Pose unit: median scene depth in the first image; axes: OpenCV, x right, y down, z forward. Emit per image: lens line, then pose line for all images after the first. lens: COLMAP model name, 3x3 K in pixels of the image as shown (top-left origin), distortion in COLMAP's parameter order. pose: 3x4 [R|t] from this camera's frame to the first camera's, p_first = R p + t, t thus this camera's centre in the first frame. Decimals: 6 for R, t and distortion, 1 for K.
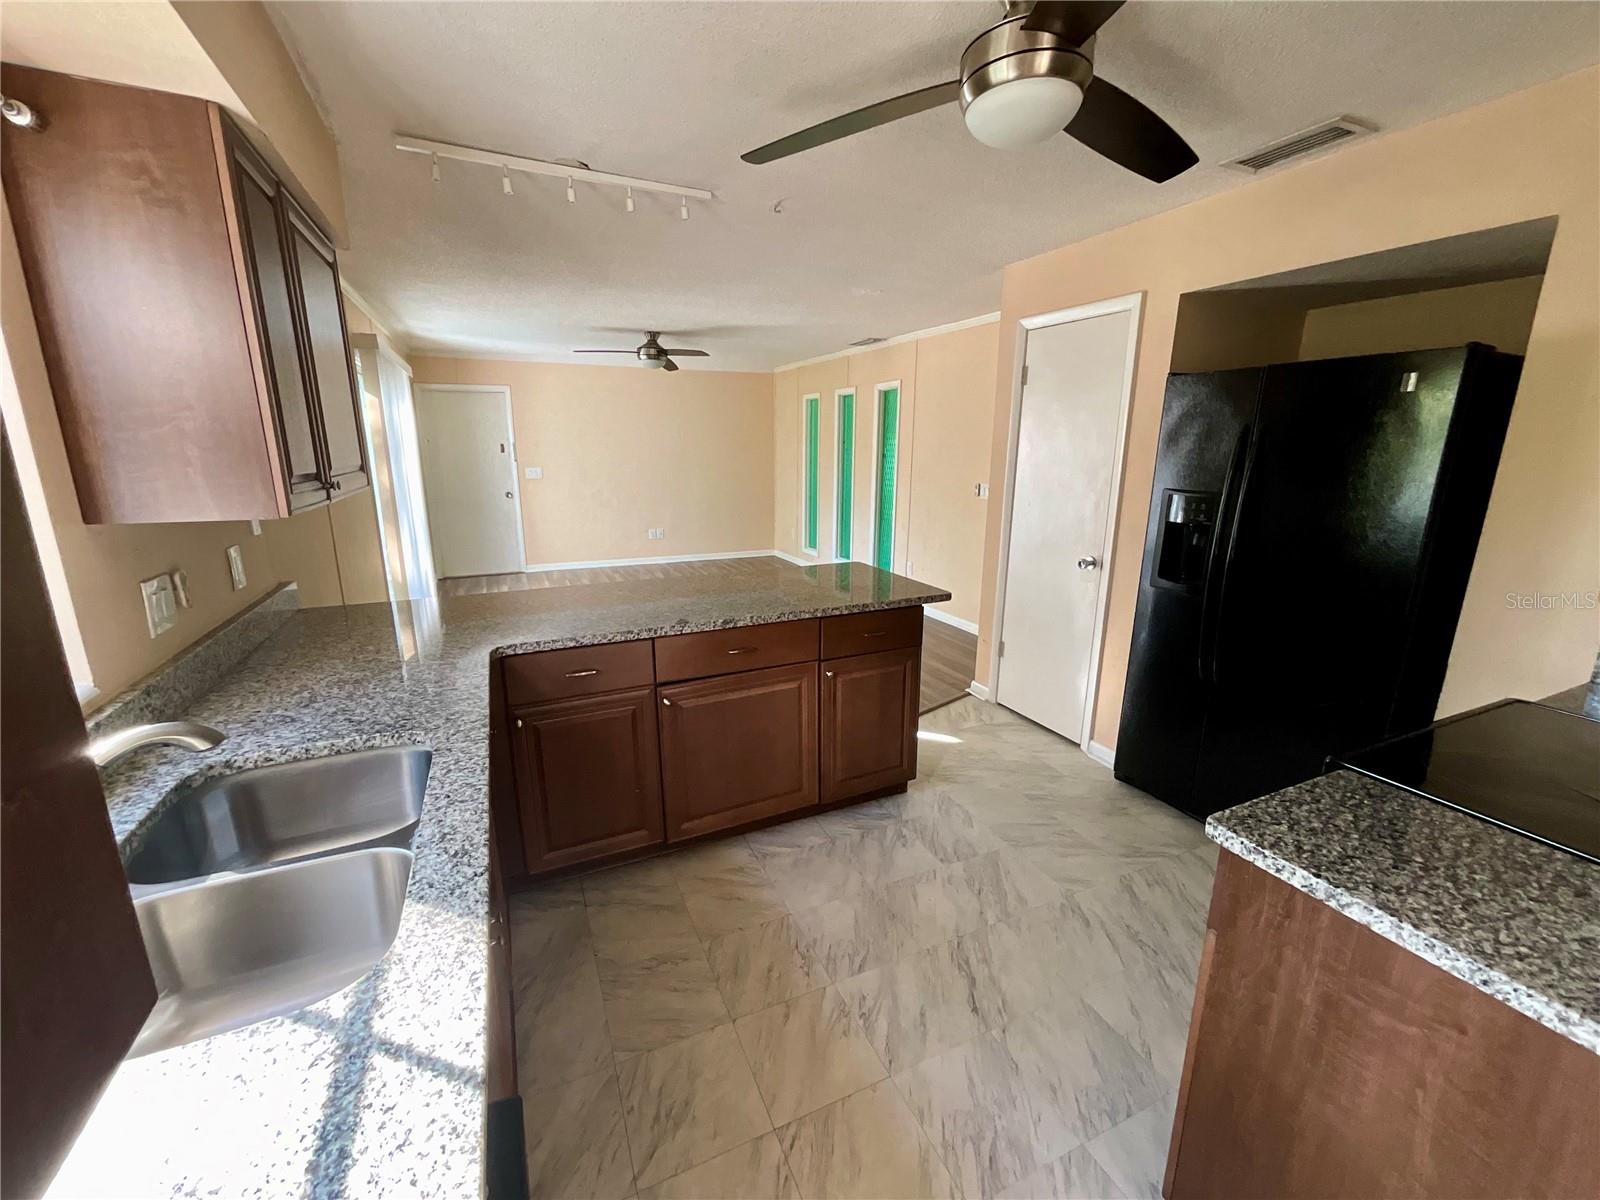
lens RADIAL K [[647.2, 0, 801.5], [0, 647.2, 597.8], [0, 0, 1]] dist [-0.001231, 0.000672]
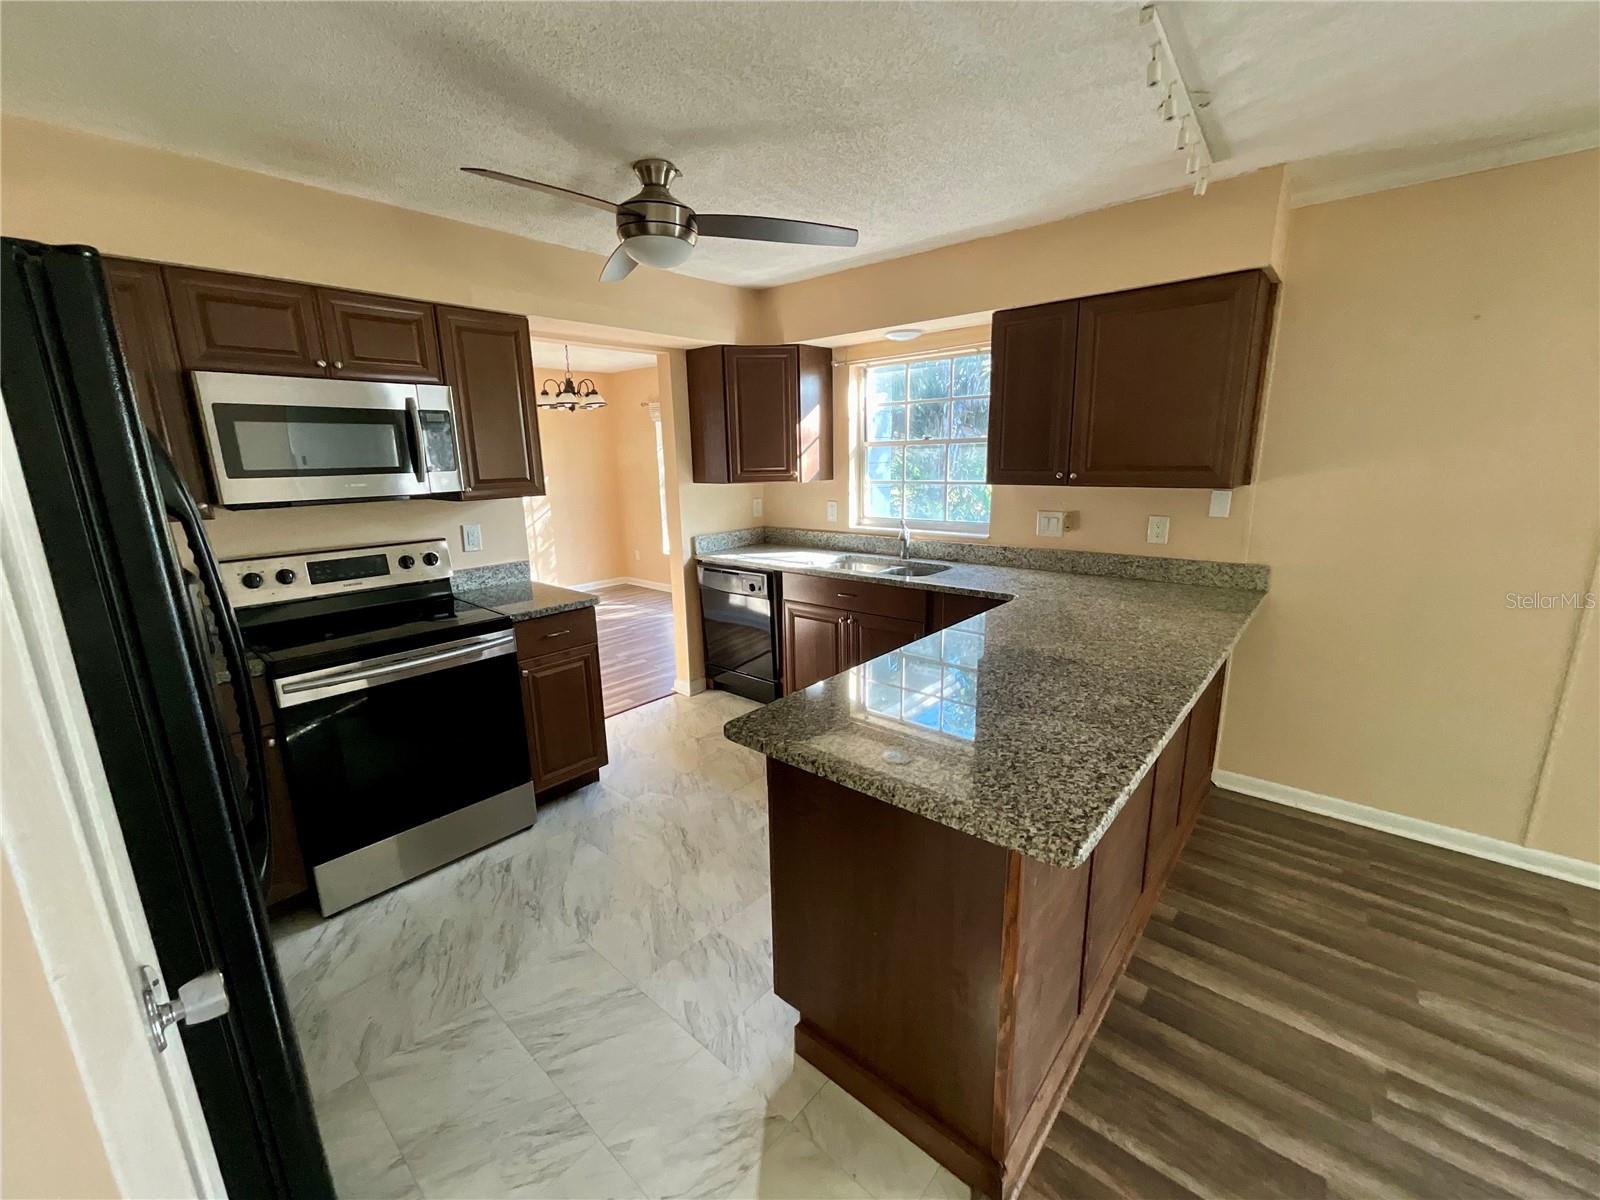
lens RADIAL K [[647.2, 0, 801.5], [0, 647.2, 597.8], [0, 0, 1]] dist [-0.001231, 0.000672]
pose [[-0.909382, 0.102502, -0.403136, 0.158584], [-0.084196, 0.903743, 0.419713, -0.142558], [0.407352, 0.415622, -0.813217, 0.589630]]
